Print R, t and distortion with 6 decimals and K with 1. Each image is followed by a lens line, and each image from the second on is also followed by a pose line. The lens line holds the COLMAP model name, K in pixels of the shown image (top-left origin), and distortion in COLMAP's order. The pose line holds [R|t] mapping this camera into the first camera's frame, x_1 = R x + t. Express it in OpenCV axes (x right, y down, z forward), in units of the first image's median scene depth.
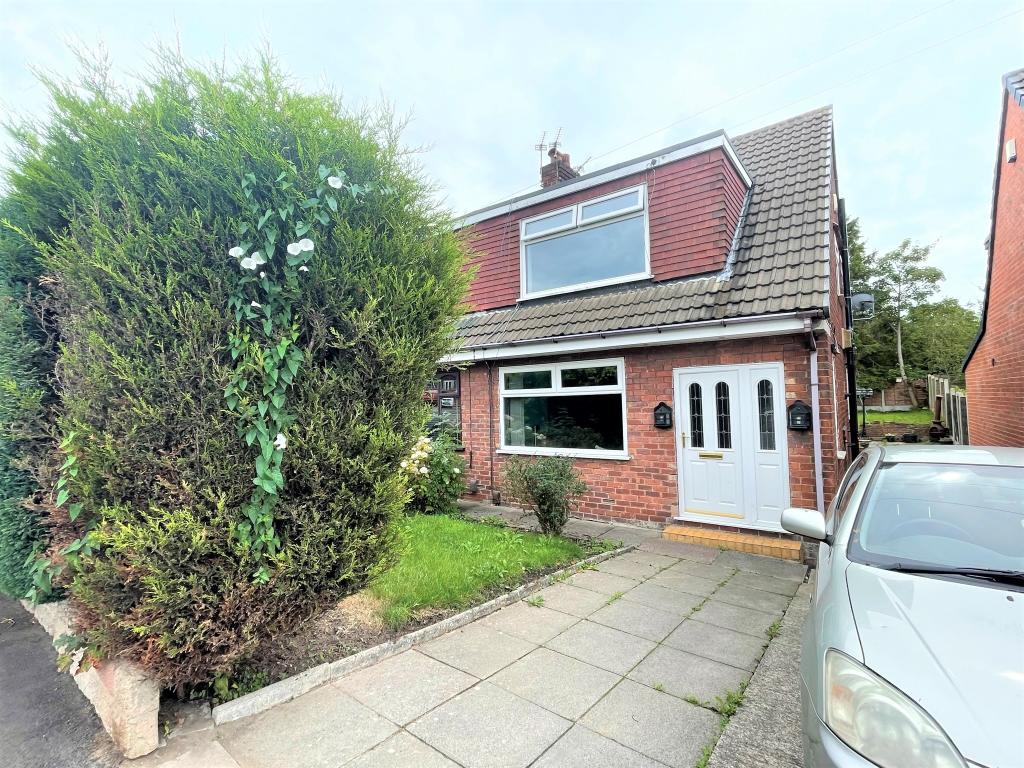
lens RADIAL K [[471.8, 0, 513.0], [0, 471.8, 378.0], [0, 0, 1]] dist [-0.004997, 0.000111]
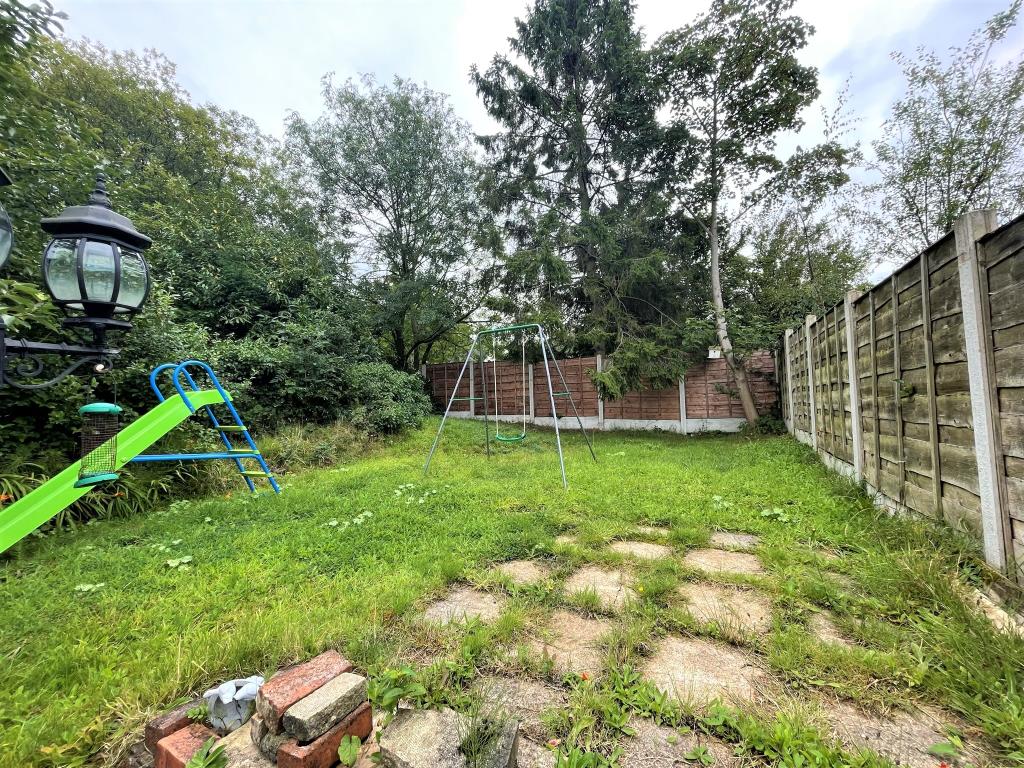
lens RADIAL K [[434.5, 0, 508.4], [0, 434.5, 382.3], [0, 0, 1]] dist [0.001973, 0.000291]
pose [[0.977533, 0.005348, 0.210713, 2.376881], [-0.003042, 0.999932, -0.011271, 0.133071], [-0.210759, 0.010377, 0.977483, 2.813214]]
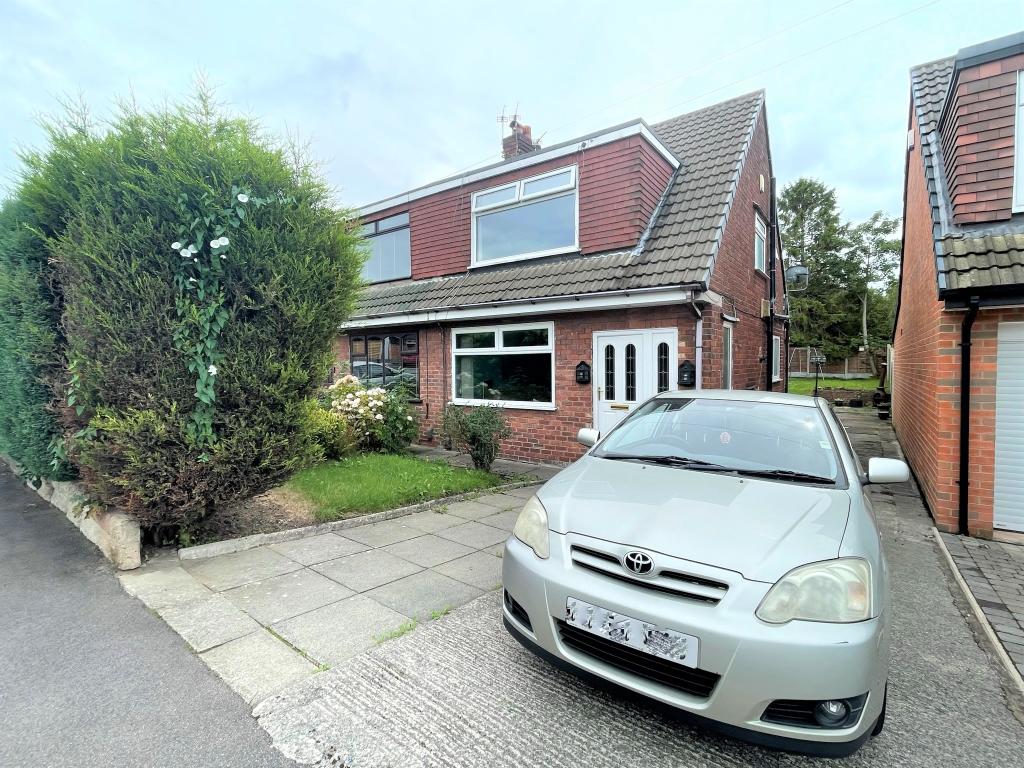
lens RADIAL K [[471.8, 0, 513.0], [0, 471.8, 378.0], [0, 0, 1]] dist [-0.004997, 0.000111]
pose [[0.999773, 0.017894, 0.011552, 0.143104], [-0.018739, 0.996796, 0.077759, 0.006886], [-0.010124, -0.077957, 0.996905, -0.165116]]
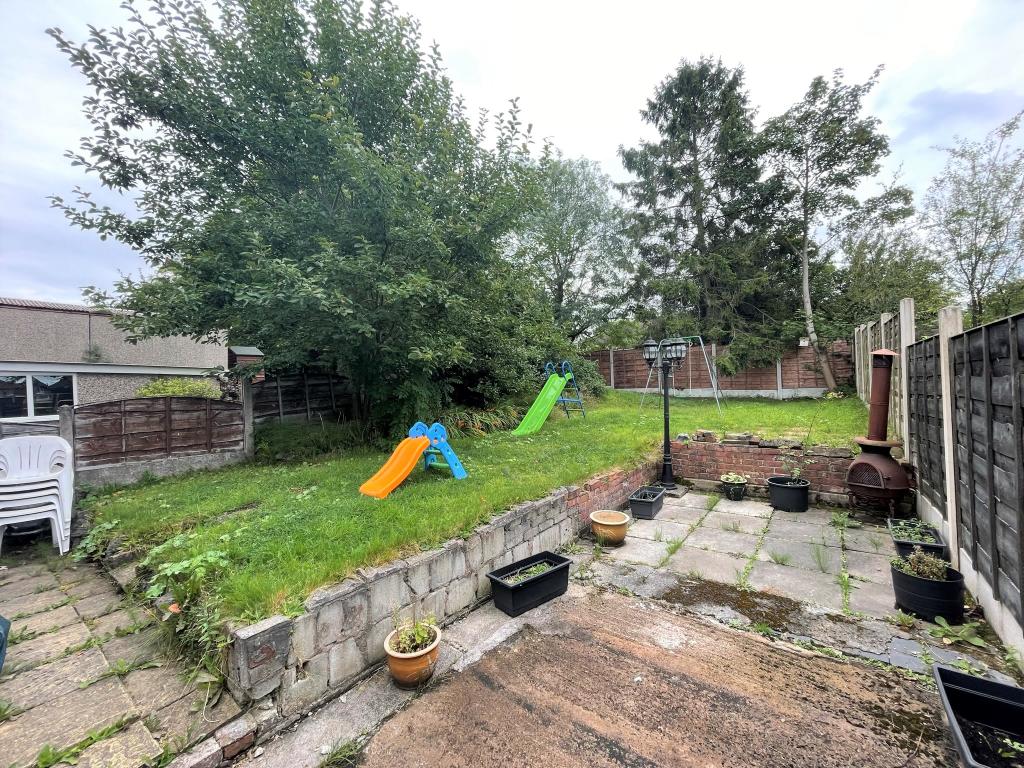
lens RADIAL K [[412.8, 0, 514.6], [0, 412.8, 381.4], [0, 0, 1]] dist [-0.002214, 0.000132]
pose [[0.999588, -0.012629, 0.025783, 1.904836], [0.011823, 0.999443, 0.031195, 0.126076], [-0.026163, -0.030877, 0.999181, 2.128081]]
